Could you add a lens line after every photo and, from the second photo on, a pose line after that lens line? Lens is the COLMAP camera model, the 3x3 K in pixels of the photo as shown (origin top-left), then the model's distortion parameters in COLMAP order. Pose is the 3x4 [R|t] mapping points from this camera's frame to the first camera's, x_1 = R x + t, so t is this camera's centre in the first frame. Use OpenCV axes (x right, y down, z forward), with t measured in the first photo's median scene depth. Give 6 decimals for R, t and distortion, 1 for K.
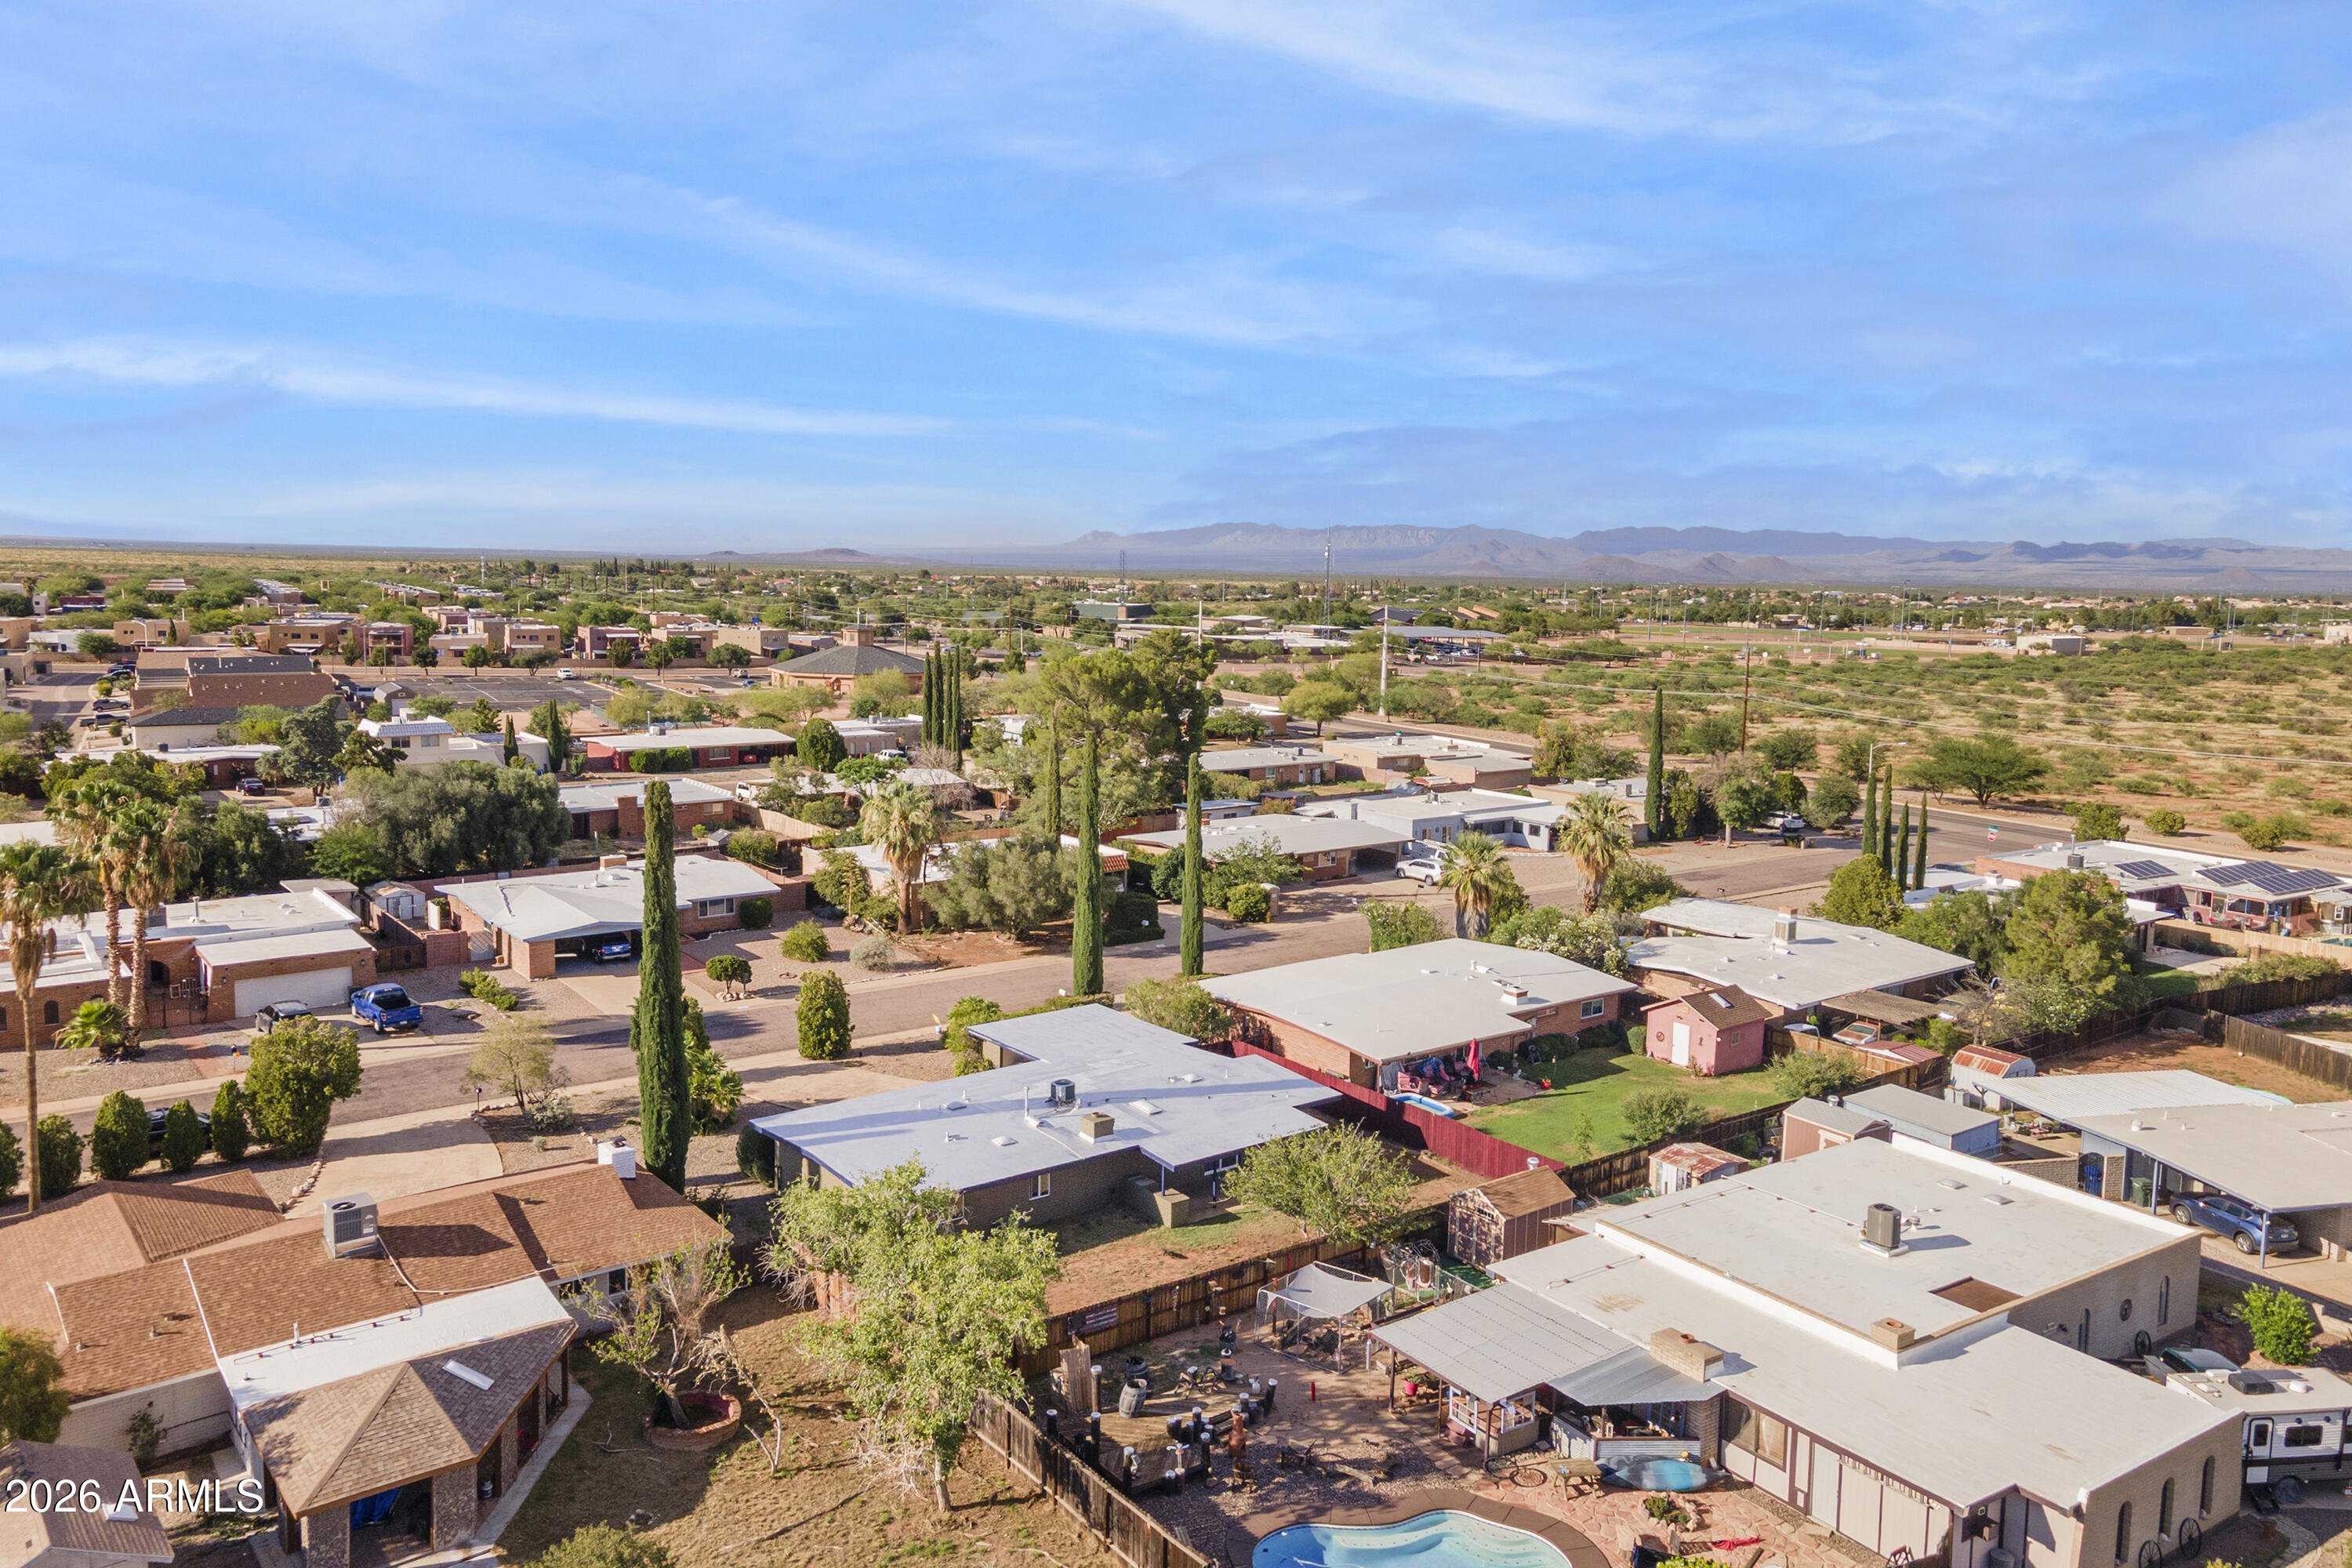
lens RADIAL K [[1771.5, 0, 1170.9], [0, 1771.5, 761.6], [0, 0, 1]] dist [0.060413, -0.013467]
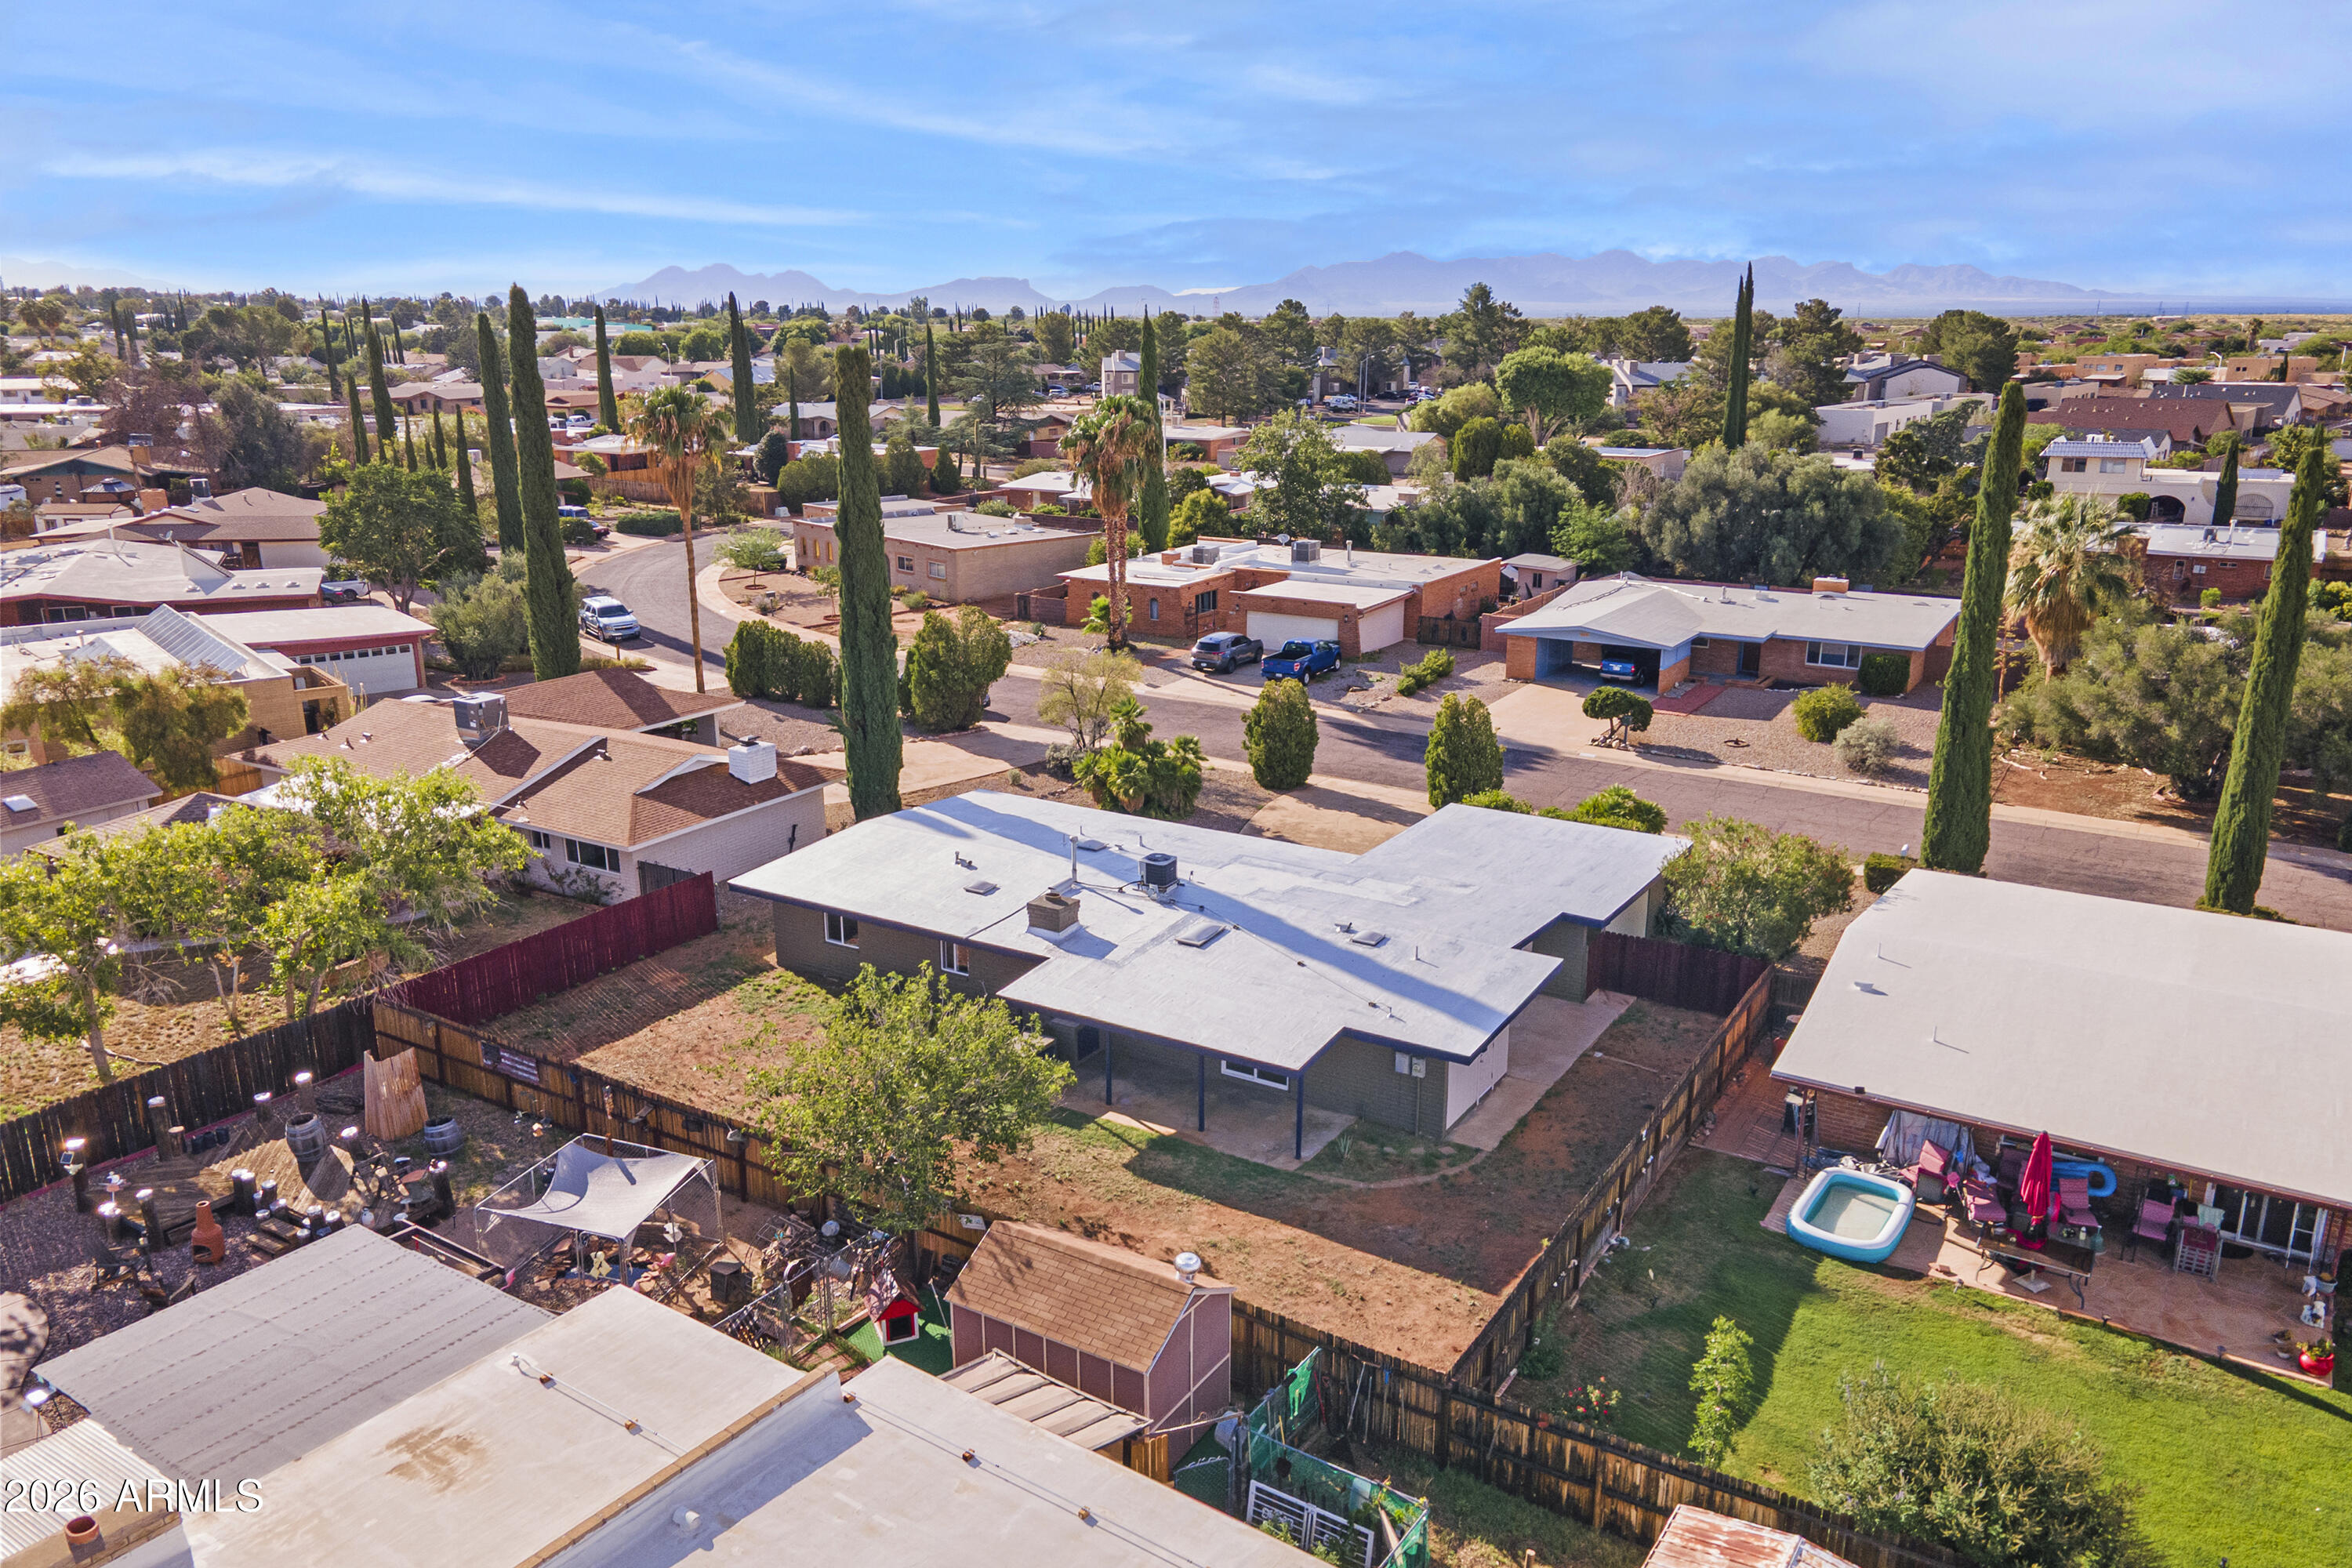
lens RADIAL K [[1771.5, 0, 1173.6], [0, 1771.5, 785.3], [0, 0, 1]] dist [0.060413, -0.013467]
pose [[0.359032, 0.229877, -0.904573, 0.371937], [-0.116648, 0.972647, 0.200877, 0.022066], [0.926007, 0.033395, 0.376026, 0.566010]]
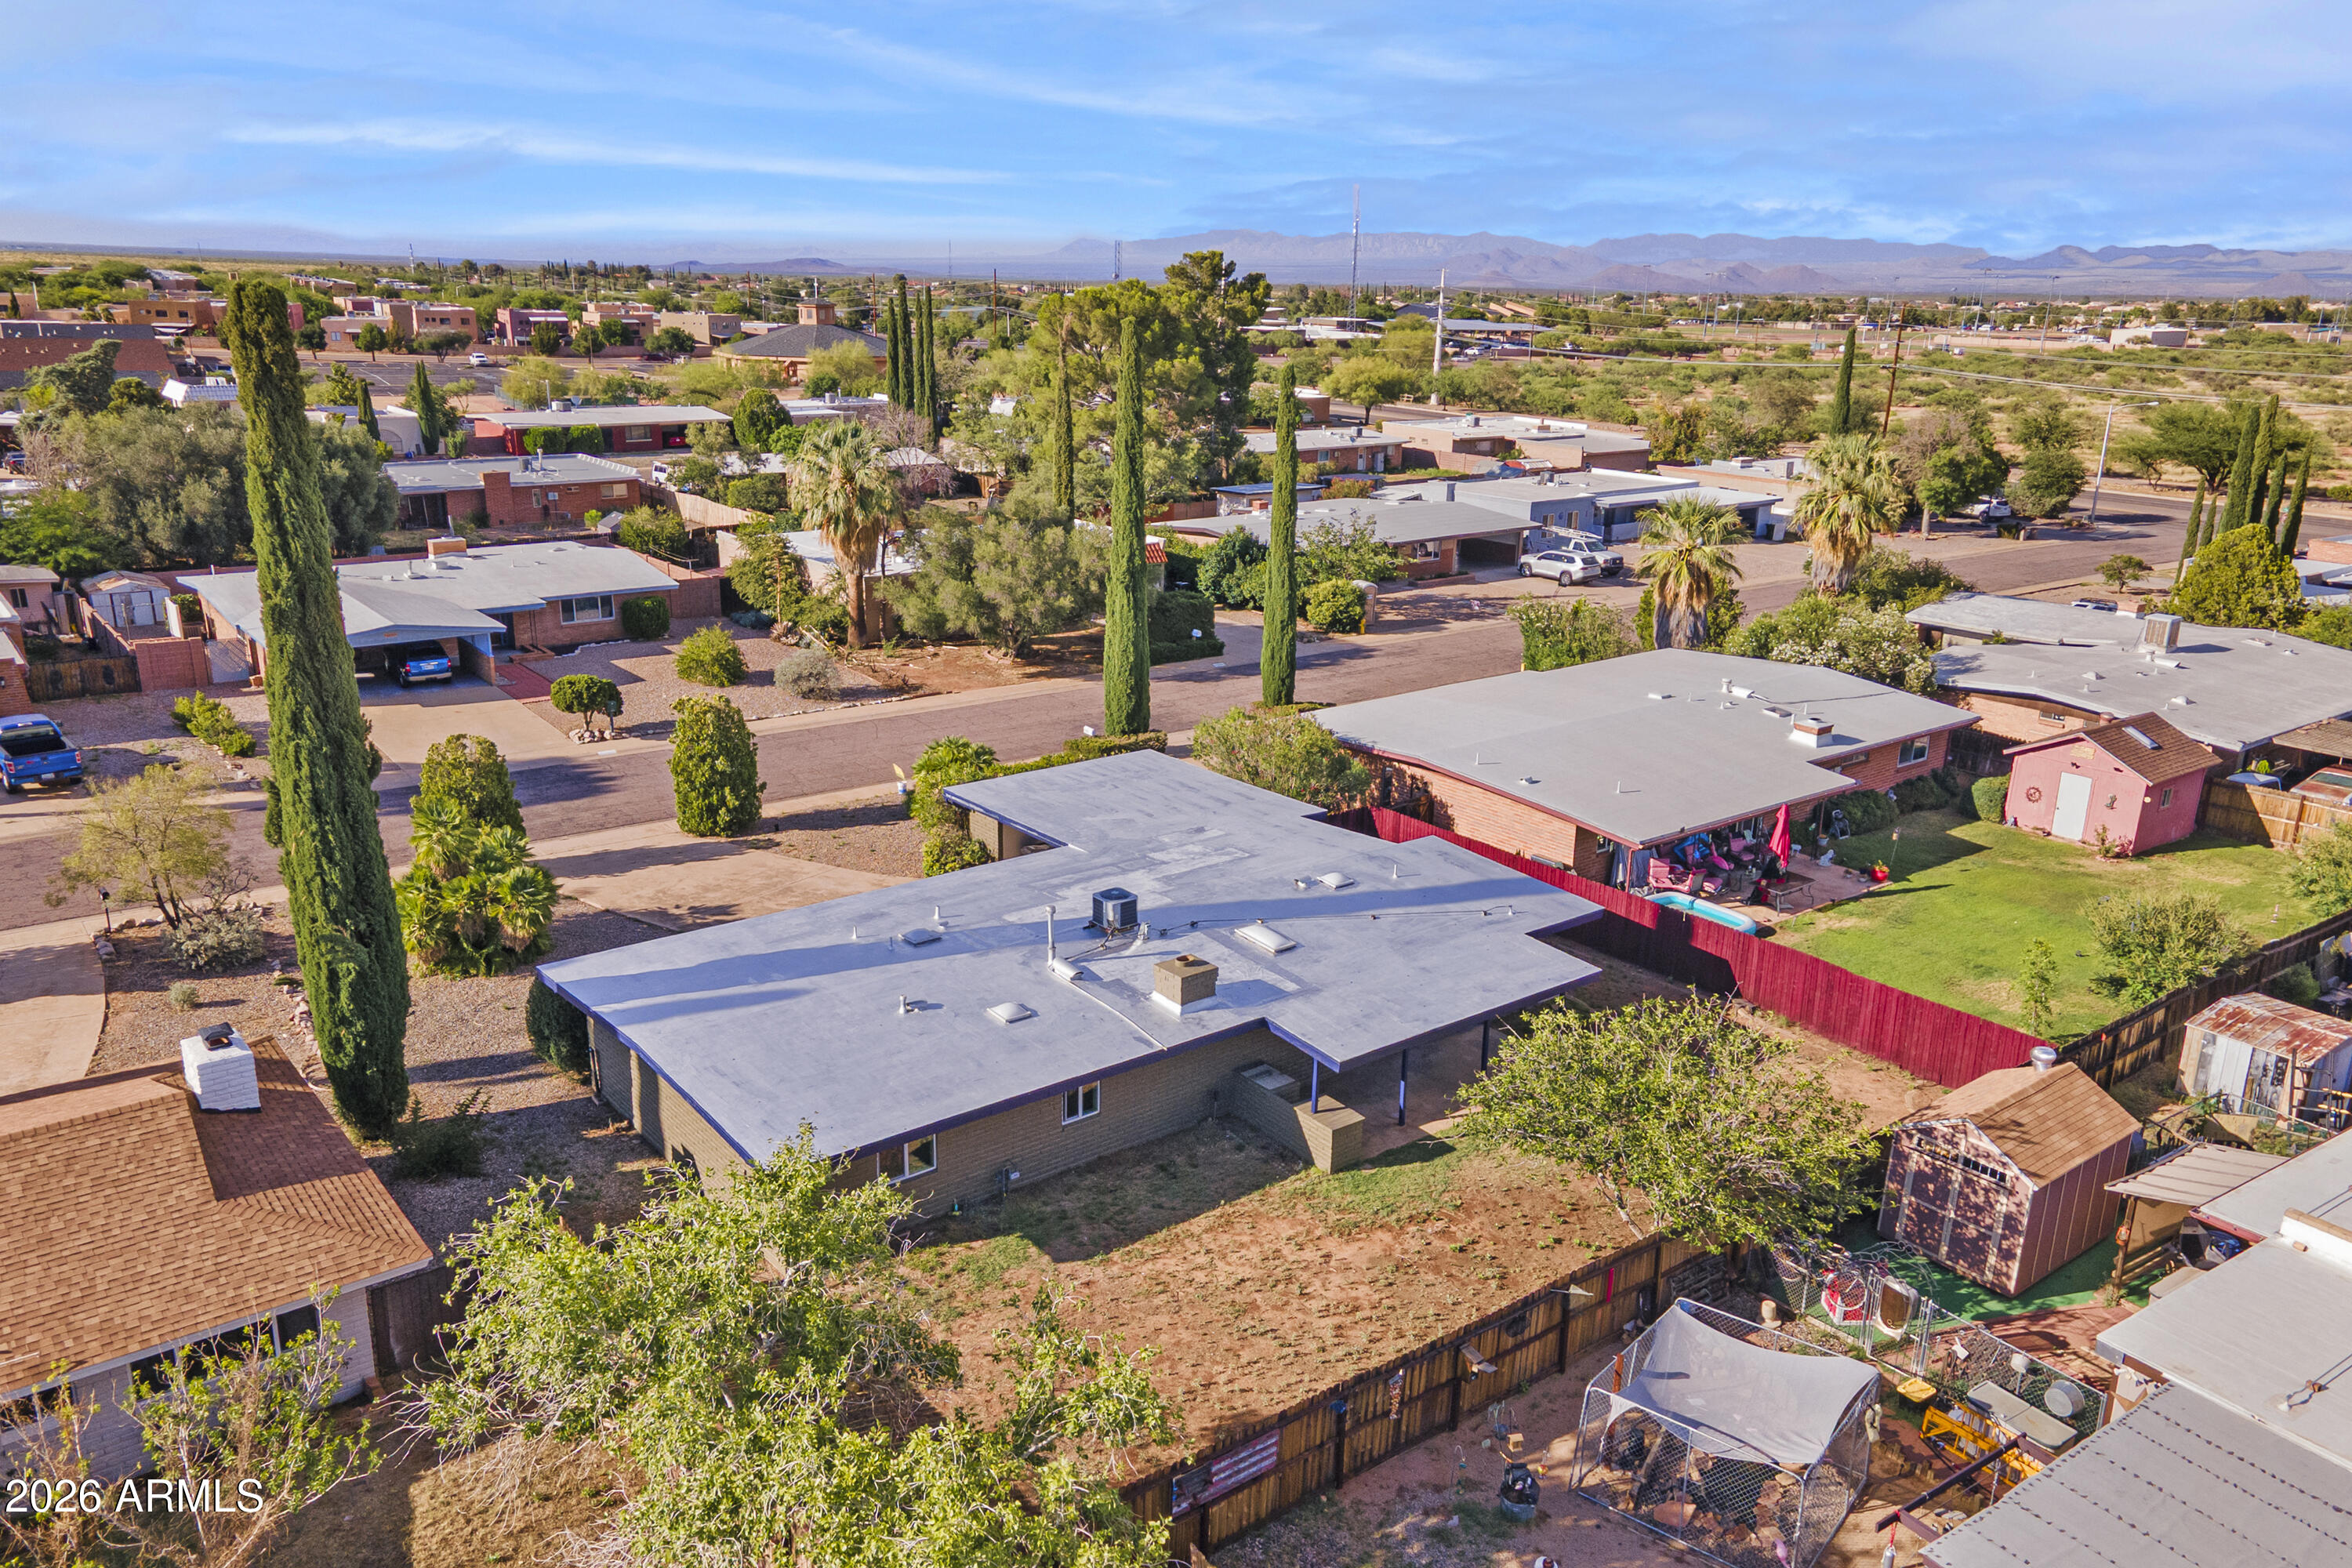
lens RADIAL K [[1771.5, 0, 1178.4], [0, 1771.5, 779.2], [0, 0, 1]] dist [0.060413, -0.013467]
pose [[0.999945, -0.002802, 0.010104, -0.034262], [0.001168, 0.987400, 0.158243, 0.043120], [-0.010420, -0.158222, 0.987349, 0.340547]]
